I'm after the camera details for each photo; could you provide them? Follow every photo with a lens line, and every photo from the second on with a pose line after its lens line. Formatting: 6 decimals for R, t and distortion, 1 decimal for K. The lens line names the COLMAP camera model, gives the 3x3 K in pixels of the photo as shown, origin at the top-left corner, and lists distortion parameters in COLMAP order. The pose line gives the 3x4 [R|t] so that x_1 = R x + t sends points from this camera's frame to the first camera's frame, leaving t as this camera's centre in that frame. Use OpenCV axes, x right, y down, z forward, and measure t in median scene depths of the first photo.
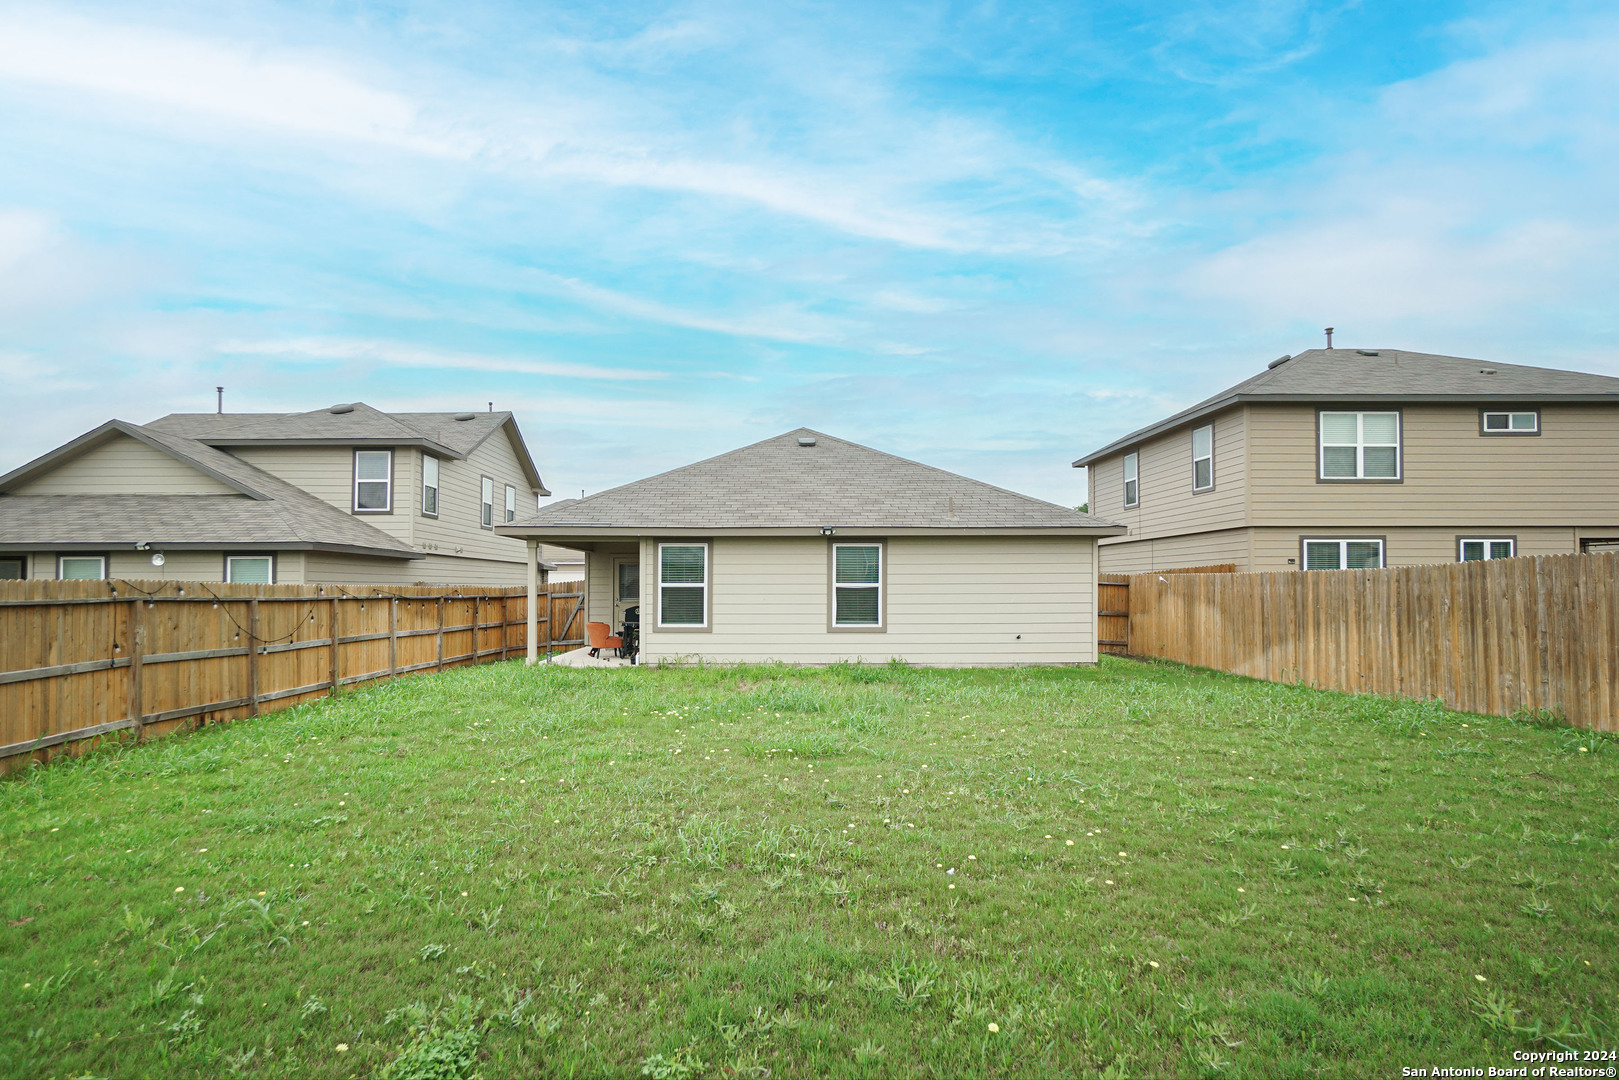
lens RADIAL K [[853.1, 0, 804.1], [0, 853.1, 557.8], [0, 0, 1]] dist [-0.015428, 0.000364]
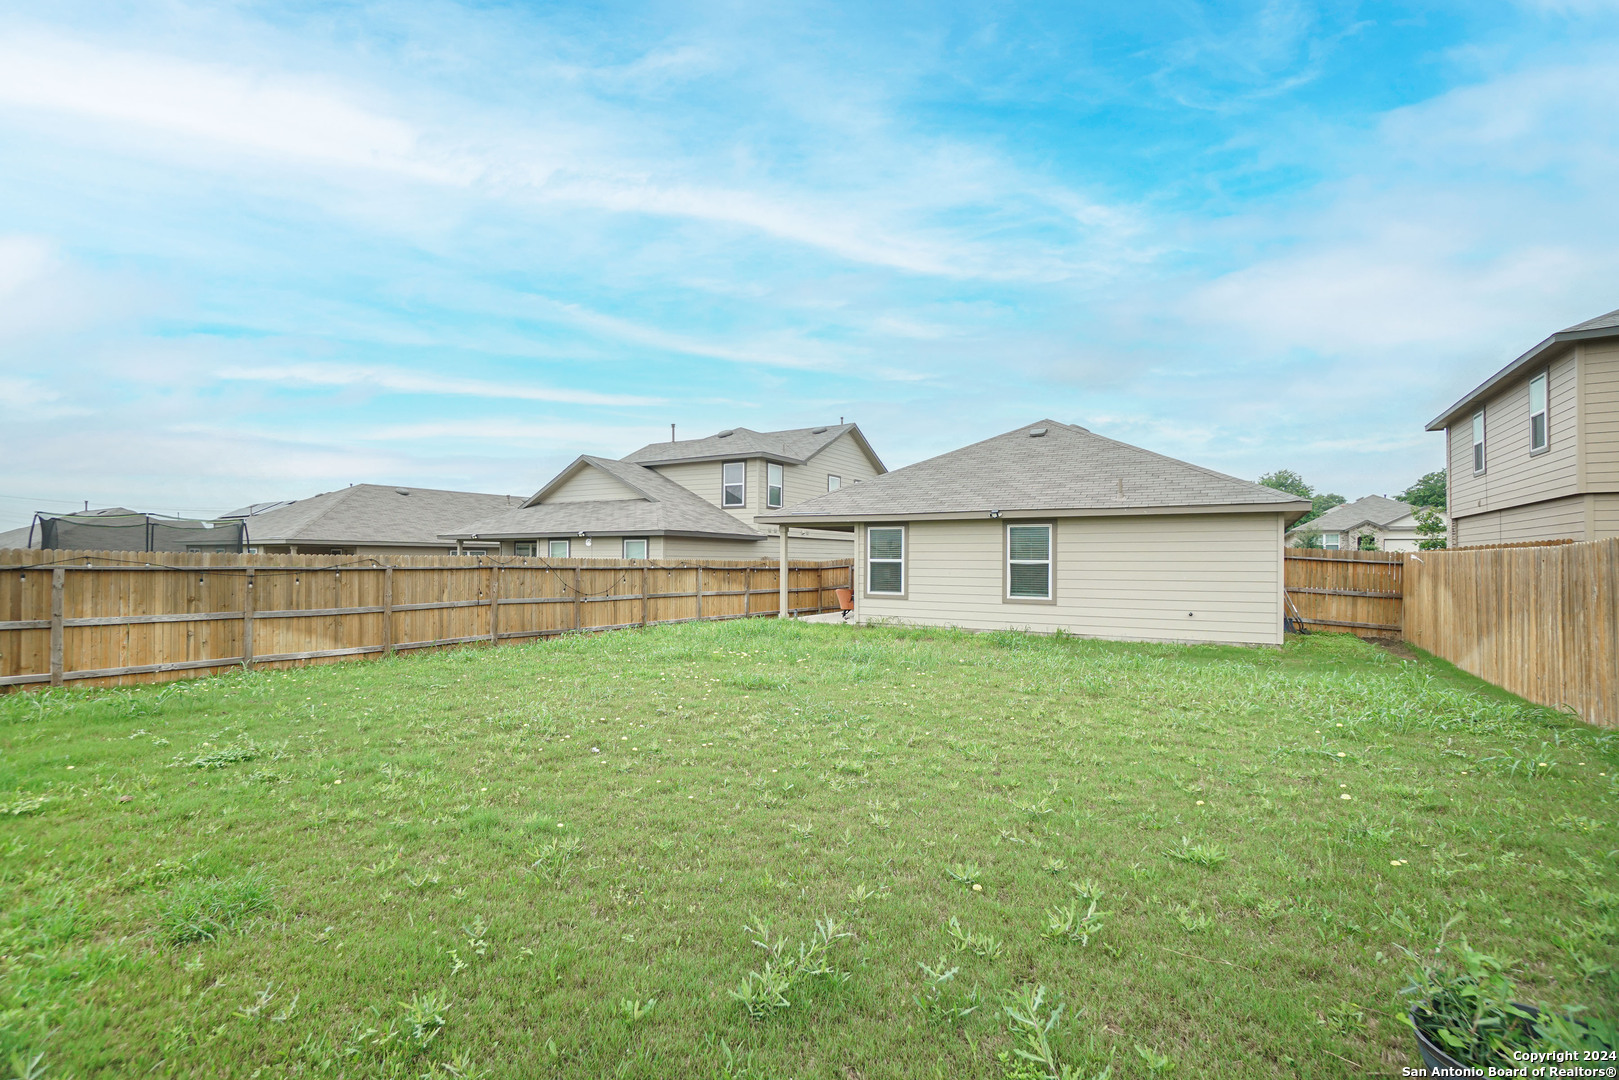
lens RADIAL K [[752.3, 0, 809.5], [0, 752.3, 540.0], [0, 0, 1]] dist [-0.019935, 0.000155]
pose [[0.852456, -0.006908, -0.522753, 0.332344], [0.010167, 0.999943, 0.003365, -0.002705], [0.522700, -0.008184, 0.852478, 0.010916]]
